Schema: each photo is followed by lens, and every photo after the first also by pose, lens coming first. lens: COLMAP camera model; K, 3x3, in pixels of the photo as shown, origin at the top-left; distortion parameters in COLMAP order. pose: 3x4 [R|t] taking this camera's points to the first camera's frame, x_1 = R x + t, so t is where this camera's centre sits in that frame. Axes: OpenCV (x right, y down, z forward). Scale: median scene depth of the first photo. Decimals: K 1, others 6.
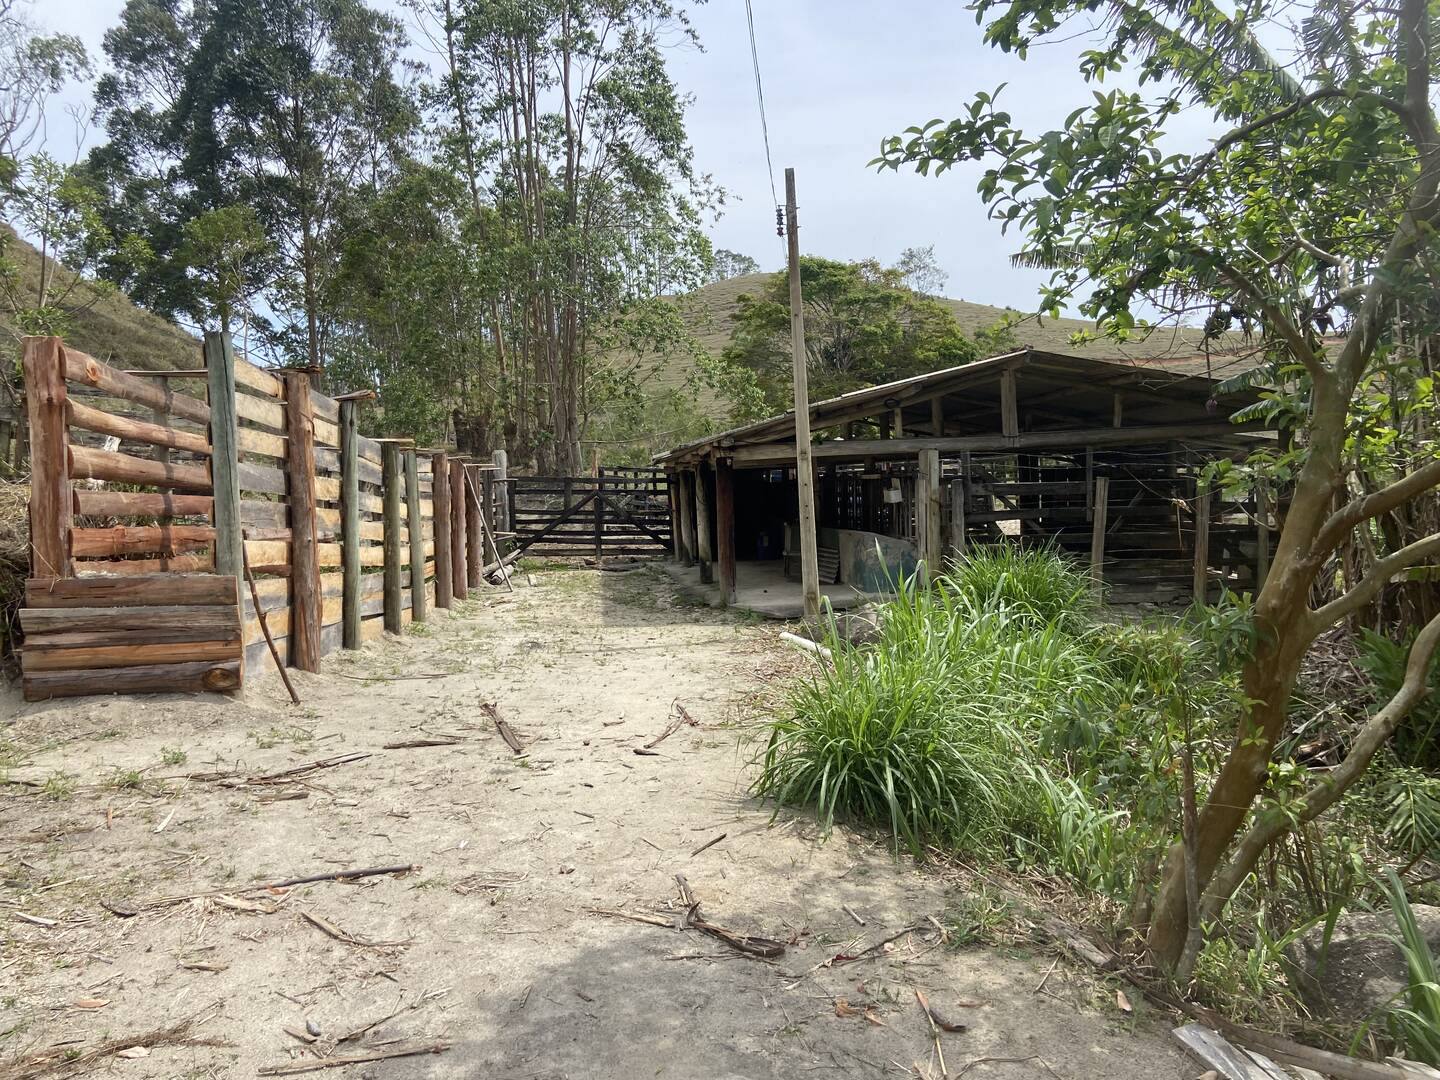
lens RADIAL K [[1081.8, 0, 723.4], [0, 1081.8, 523.5], [0, 0, 1]] dist [0.122033, -0.153560]
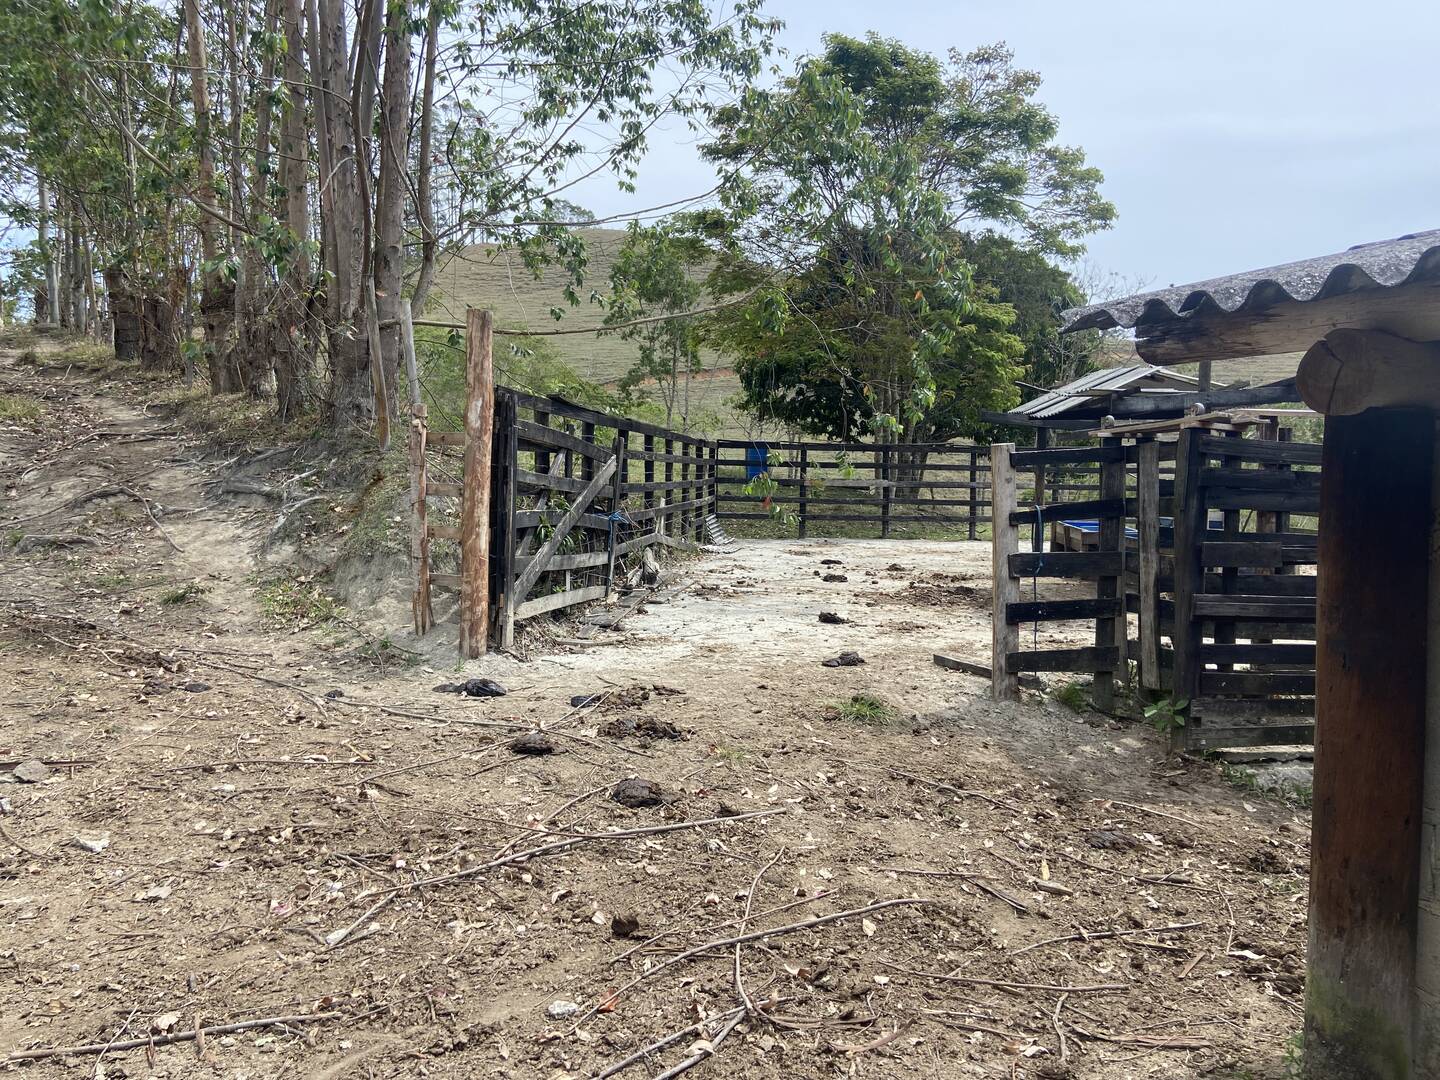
lens RADIAL K [[1081.8, 0, 723.4], [0, 1081.8, 523.5], [0, 0, 1]] dist [0.122033, -0.153560]
pose [[0.984062, 0.048463, 0.171094, -0.295380], [-0.051900, 0.998529, 0.015672, -0.076872], [-0.170082, -0.024302, 0.985130, 2.103490]]
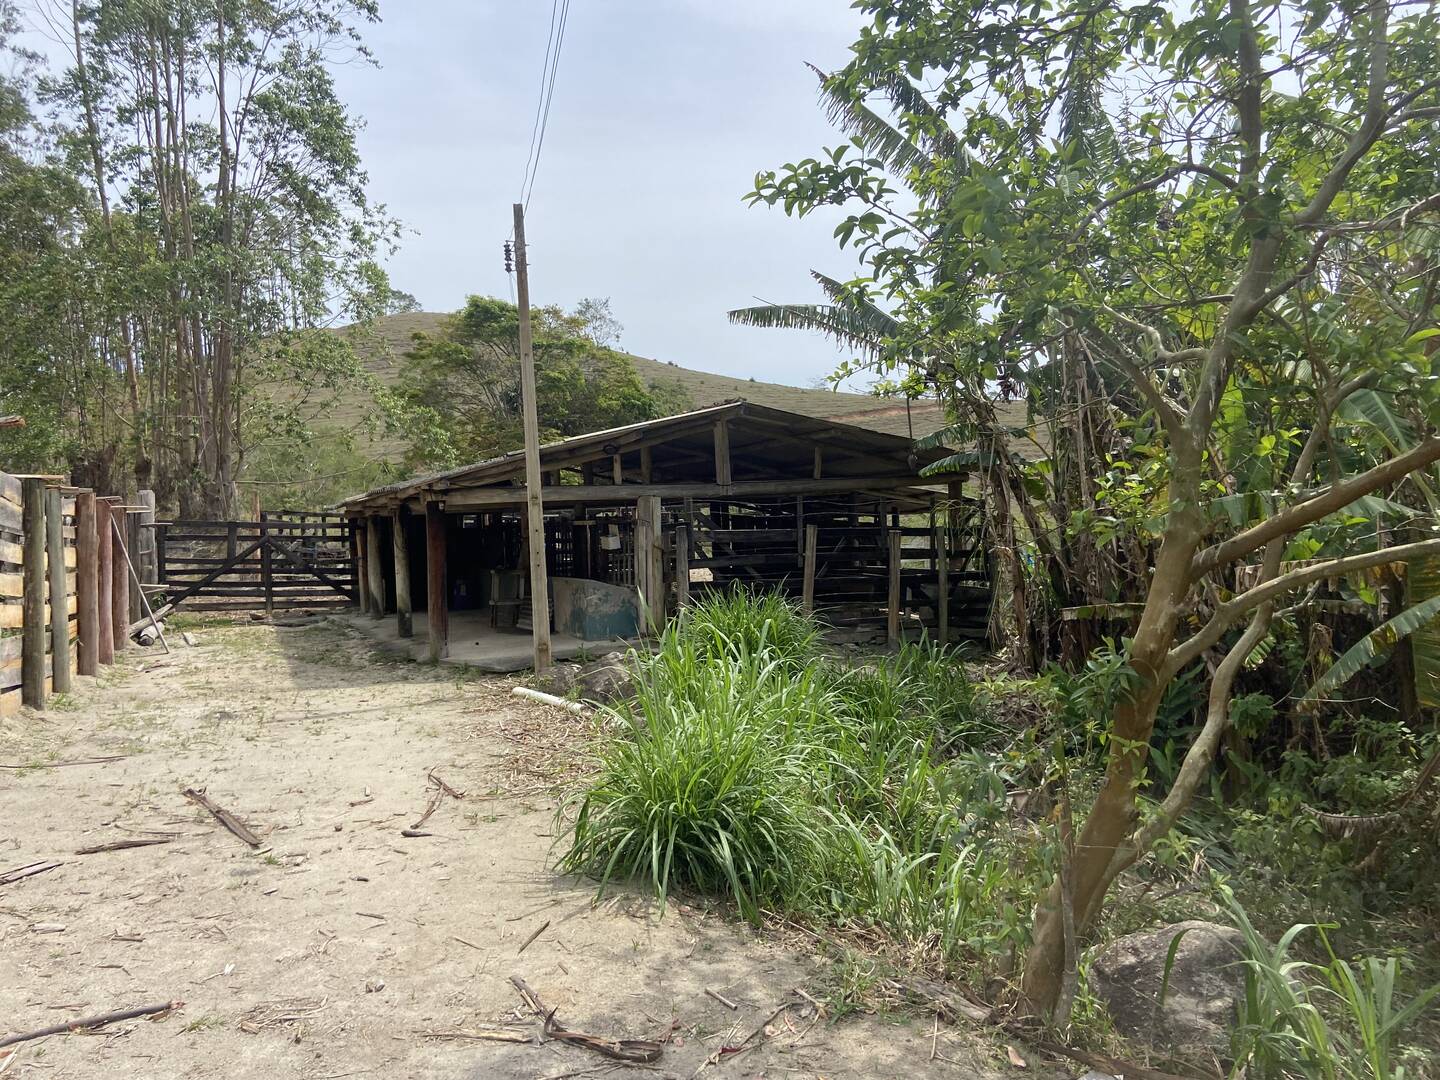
lens RADIAL K [[1081.8, 0, 723.4], [0, 1081.8, 523.5], [0, 0, 1]] dist [0.122033, -0.153560]
pose [[0.954002, 0.005501, 0.299748, -0.061718], [0.007291, 0.999110, -0.041542, -0.001327], [-0.299710, 0.041817, 0.953113, 0.039701]]
